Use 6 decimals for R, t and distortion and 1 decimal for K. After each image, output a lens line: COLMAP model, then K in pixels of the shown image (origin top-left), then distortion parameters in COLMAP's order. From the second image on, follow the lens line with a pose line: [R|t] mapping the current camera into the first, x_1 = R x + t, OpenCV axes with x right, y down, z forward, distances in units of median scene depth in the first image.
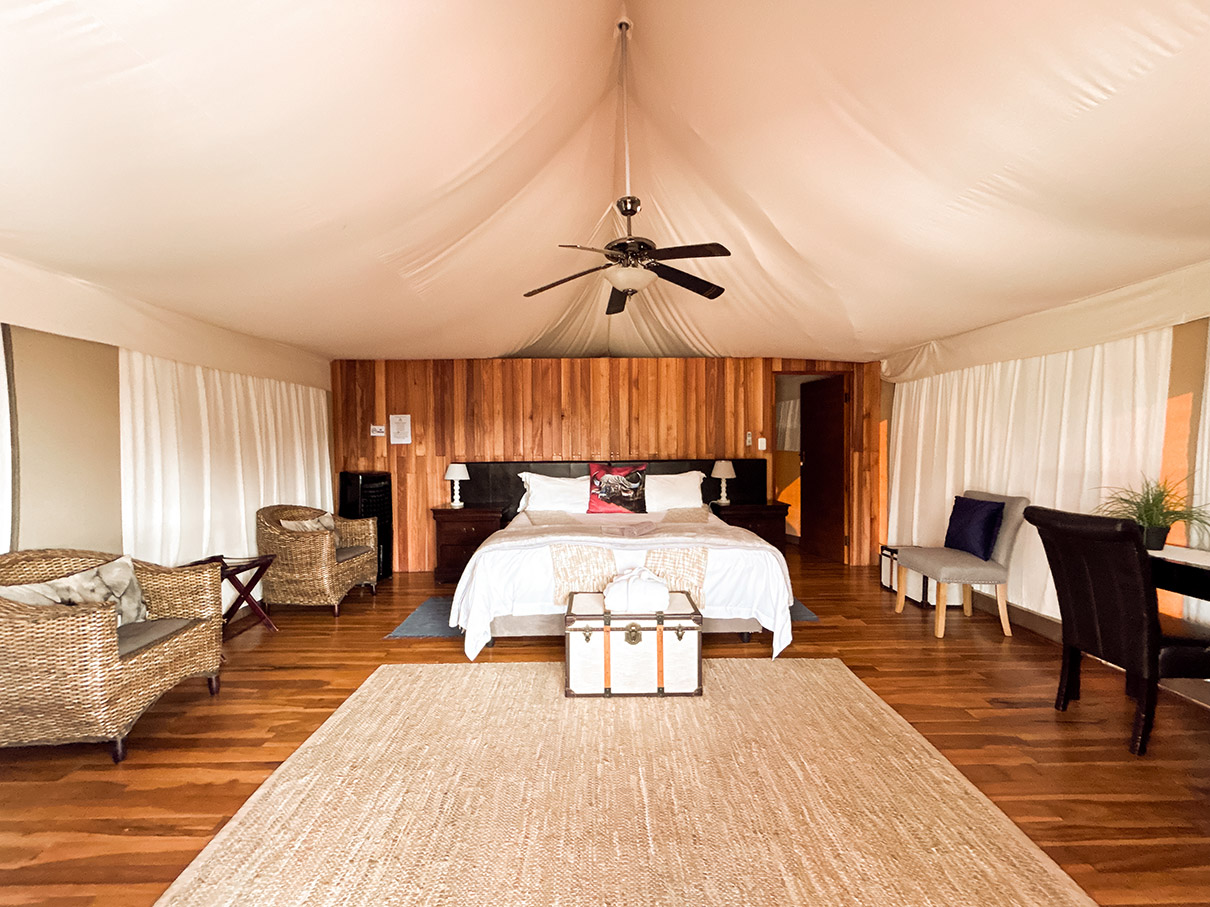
lens RADIAL K [[490.7, 0, 602.6], [0, 490.7, 450.4], [0, 0, 1]] dist [-0.001089, 0.000533]
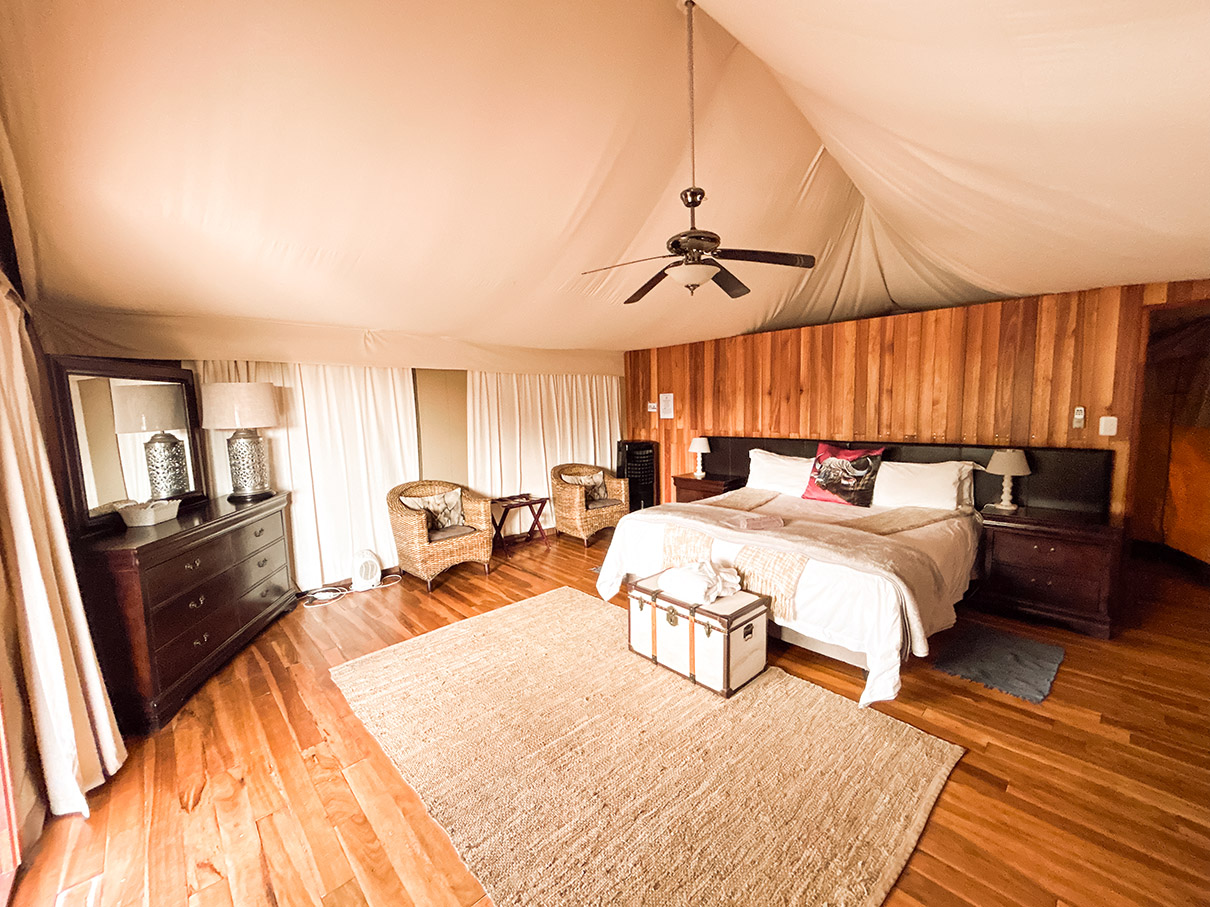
lens RADIAL K [[490.7, 0, 602.6], [0, 490.7, 450.4], [0, 0, 1]] dist [-0.001089, 0.000533]
pose [[0.668759, 0.061875, -0.740900, 0.370327], [0.006504, 0.996006, 0.089050, -0.043437], [0.743451, -0.064371, 0.665685, 0.095829]]
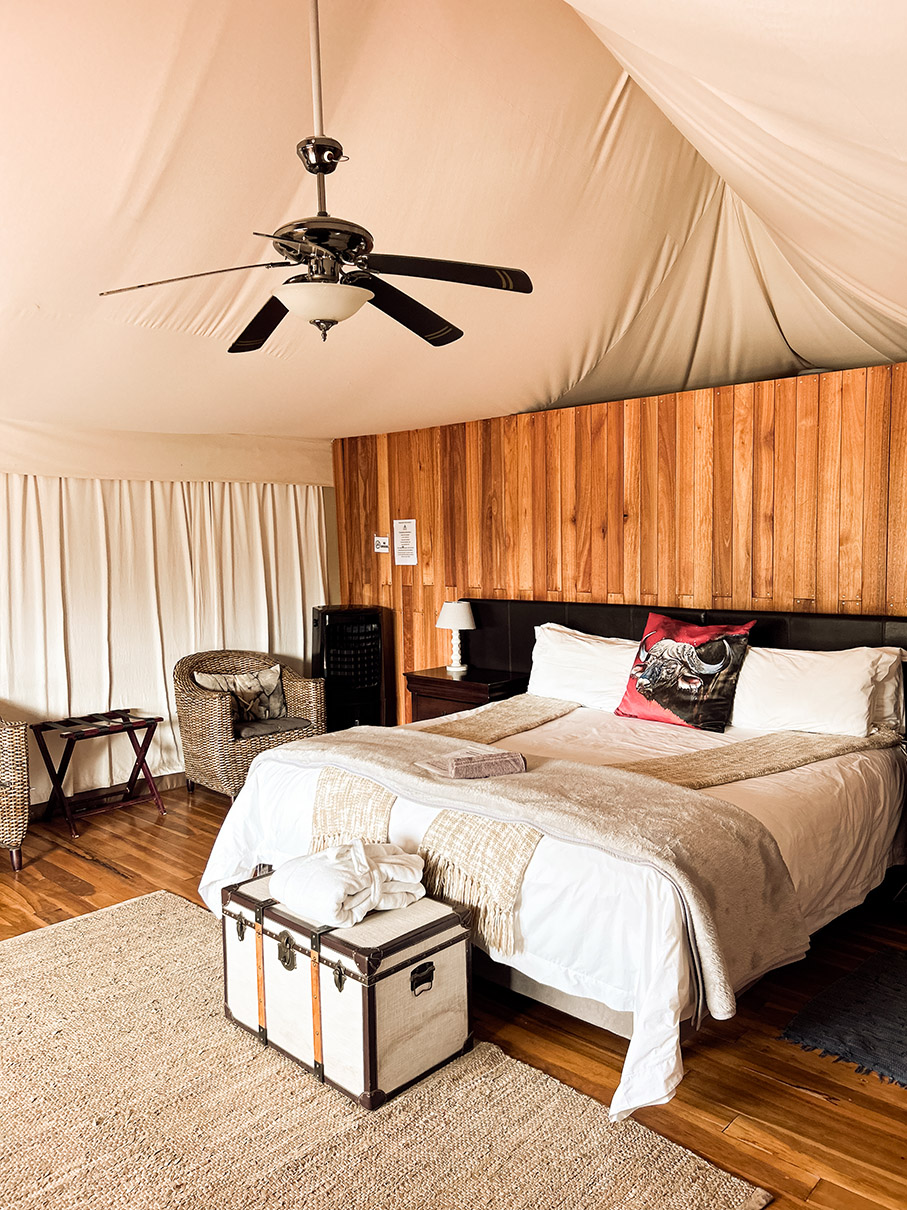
lens RADIAL K [[908.1, 0, 446.7], [0, 908.1, 603.4], [0, 0, 1]] dist [0.055384, -0.068619]
pose [[0.713553, 0.048218, -0.698940, 0.456318], [0.003636, 0.997361, 0.072517, -0.049854], [0.700591, -0.054286, 0.711495, 0.202179]]
